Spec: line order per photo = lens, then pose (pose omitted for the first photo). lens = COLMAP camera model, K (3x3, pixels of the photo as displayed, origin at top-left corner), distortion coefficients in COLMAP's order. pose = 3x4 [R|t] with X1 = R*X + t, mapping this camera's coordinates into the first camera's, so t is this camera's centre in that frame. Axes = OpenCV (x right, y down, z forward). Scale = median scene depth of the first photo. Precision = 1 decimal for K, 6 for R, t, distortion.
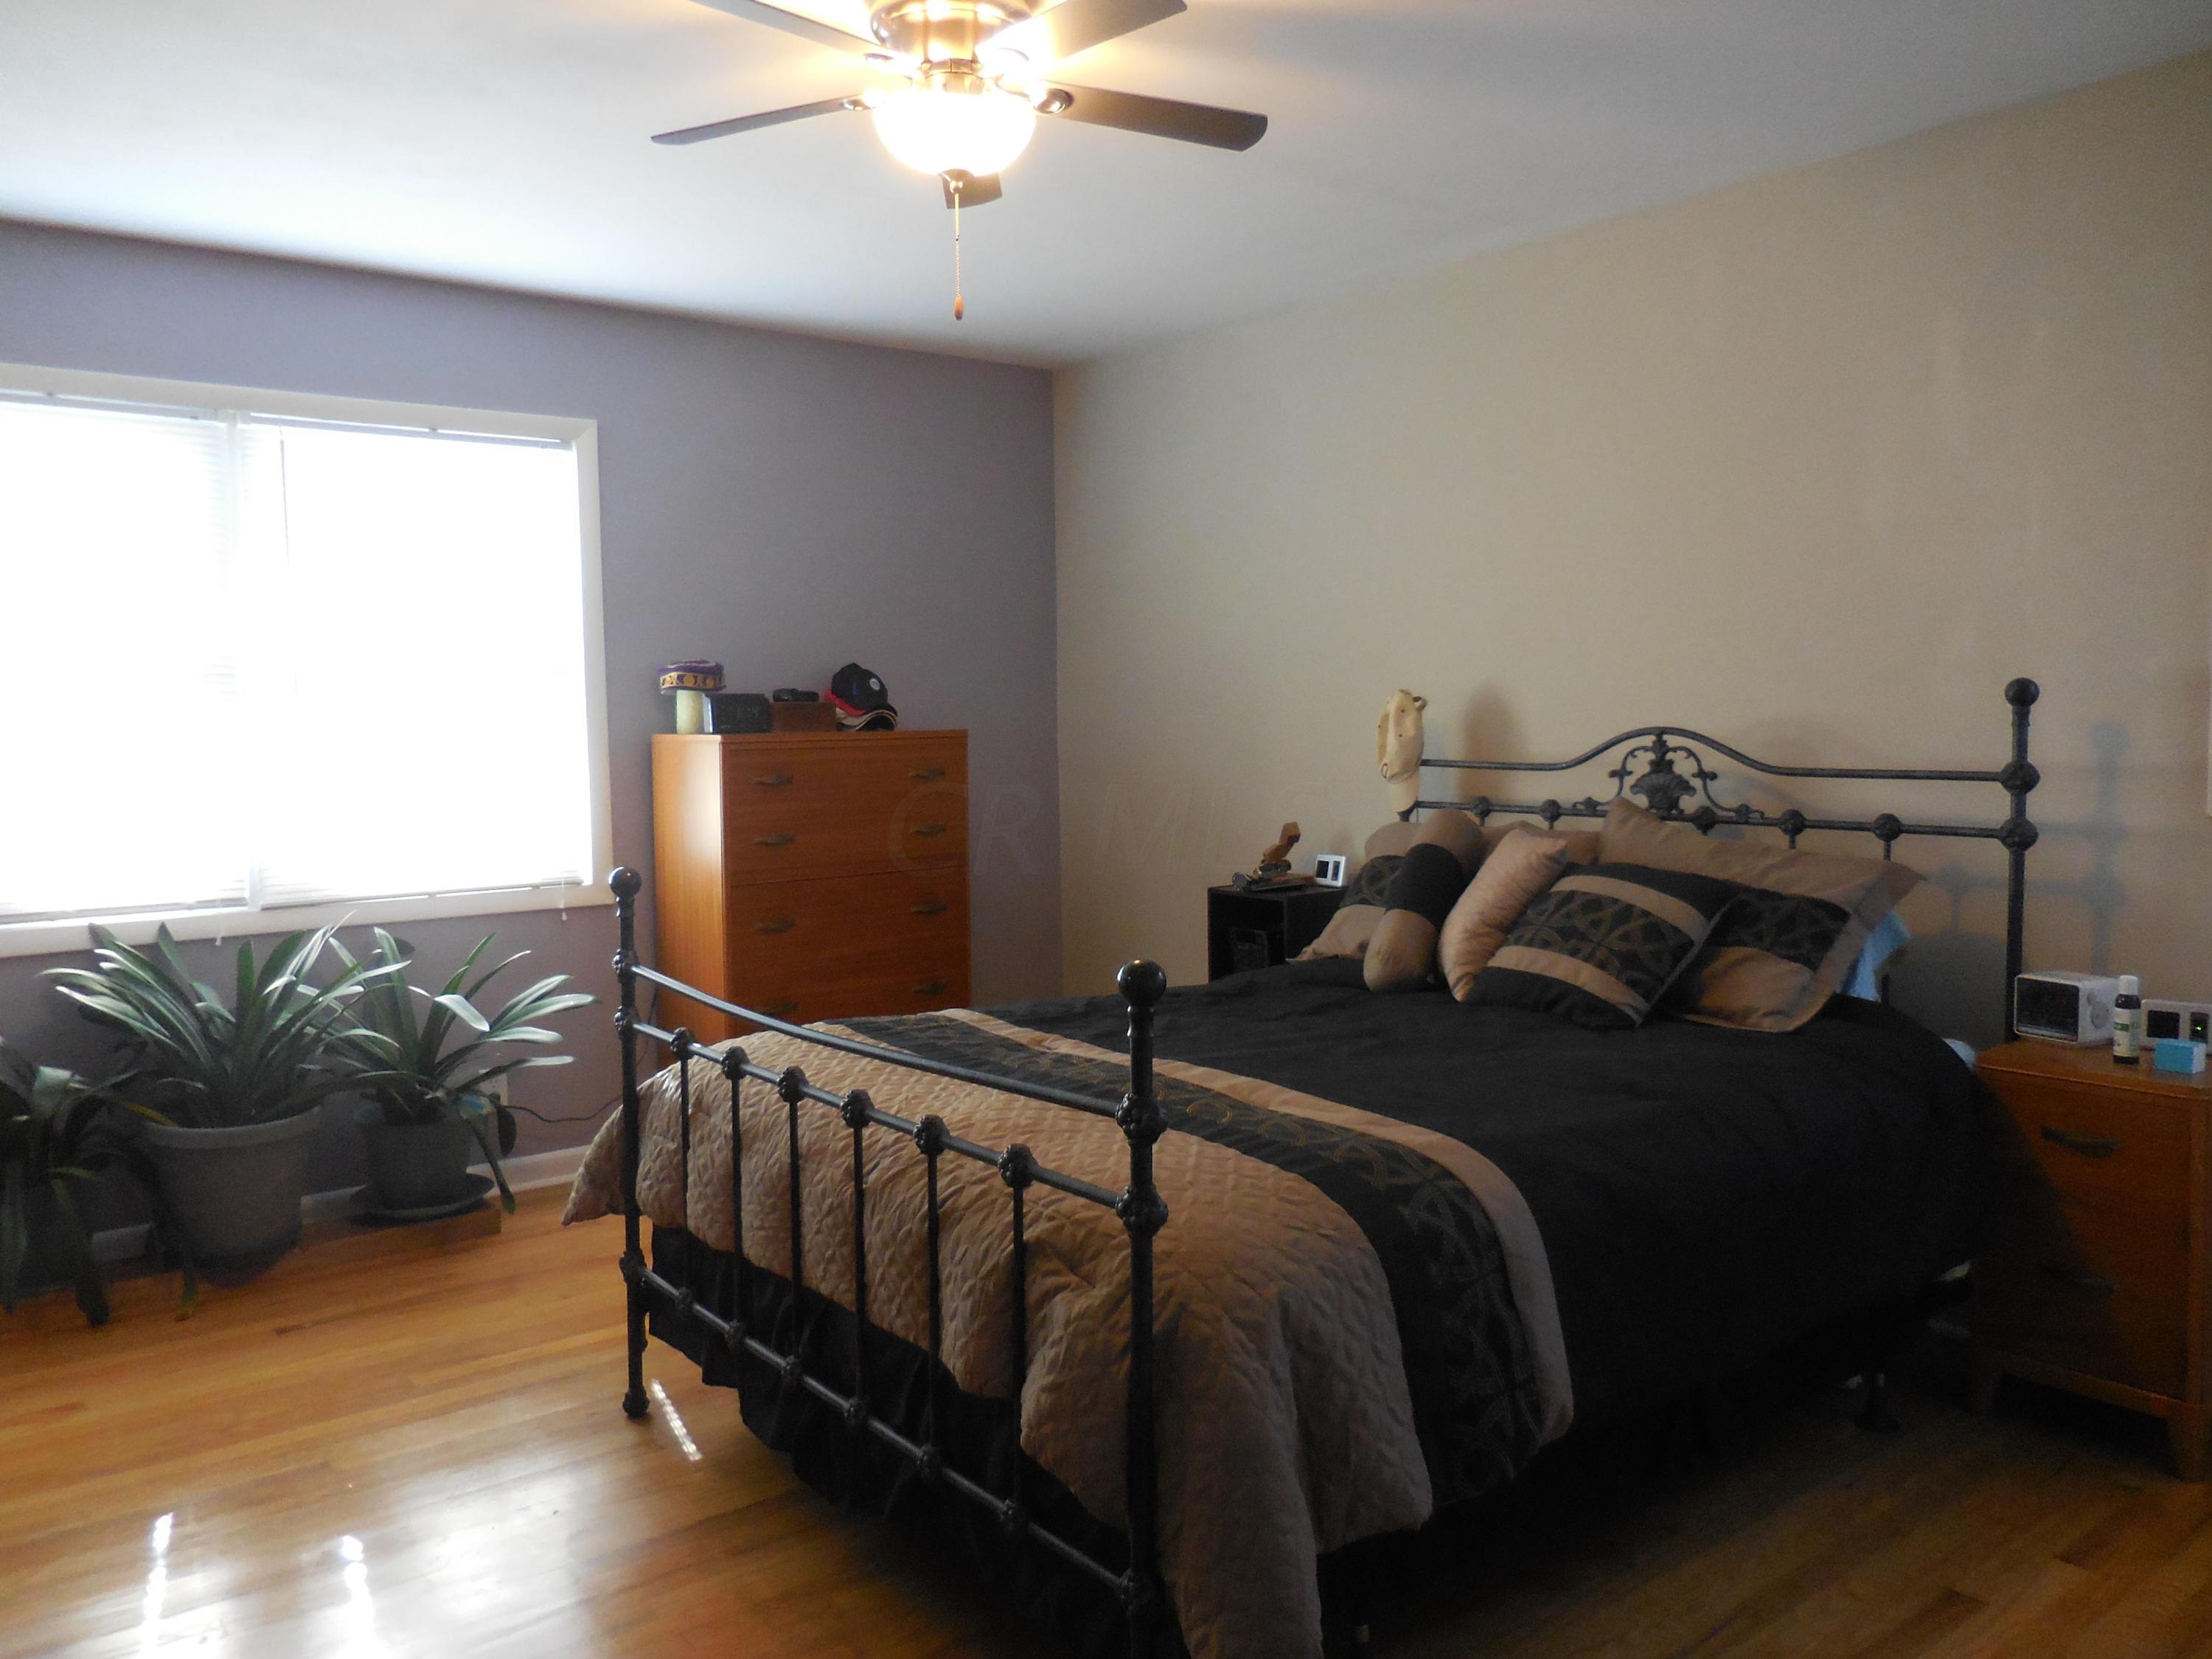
lens RADIAL K [[1695.1, 0, 1097.9], [0, 1695.1, 832.8], [0, 0, 1]] dist [0.006531, 0.004159]
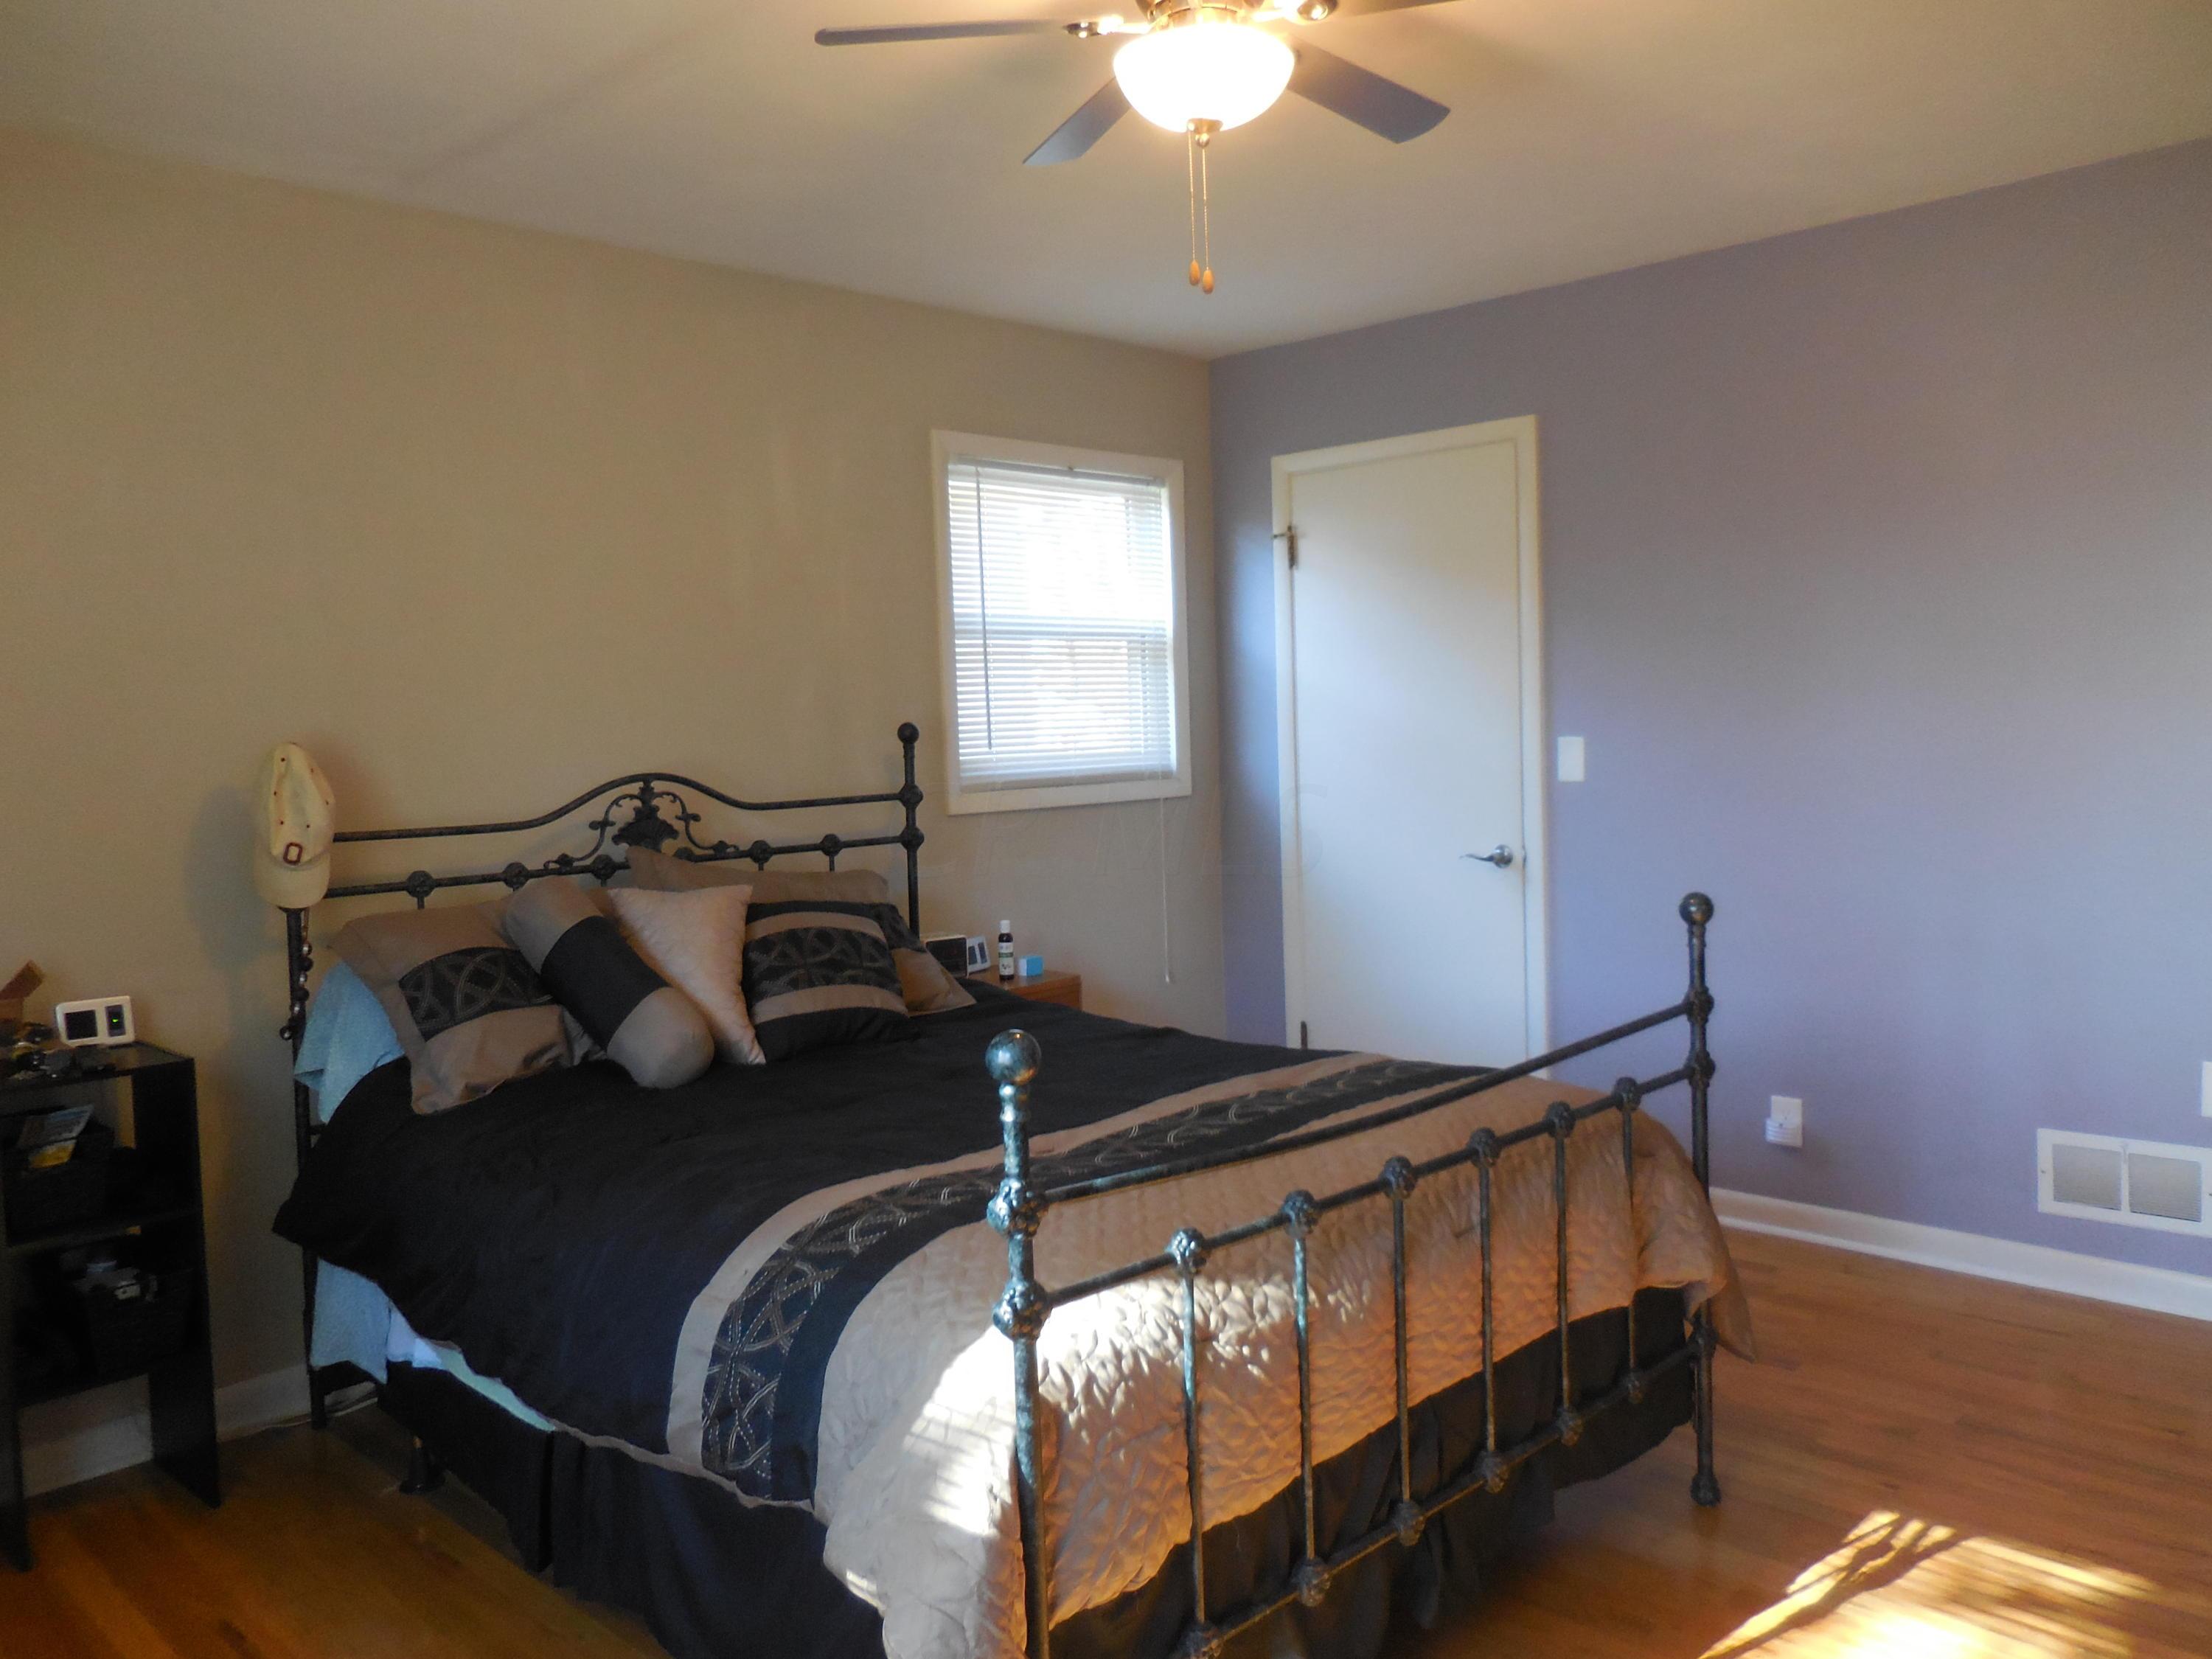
lens RADIAL K [[1695.1, 0, 1097.9], [0, 1695.1, 832.8], [0, 0, 1]] dist [0.006531, 0.004159]
pose [[-0.117511, -0.050252, 0.991799, -0.696796], [0.111401, 0.991748, 0.063449, -0.061663], [-0.986803, 0.117943, -0.110943, 0.853708]]
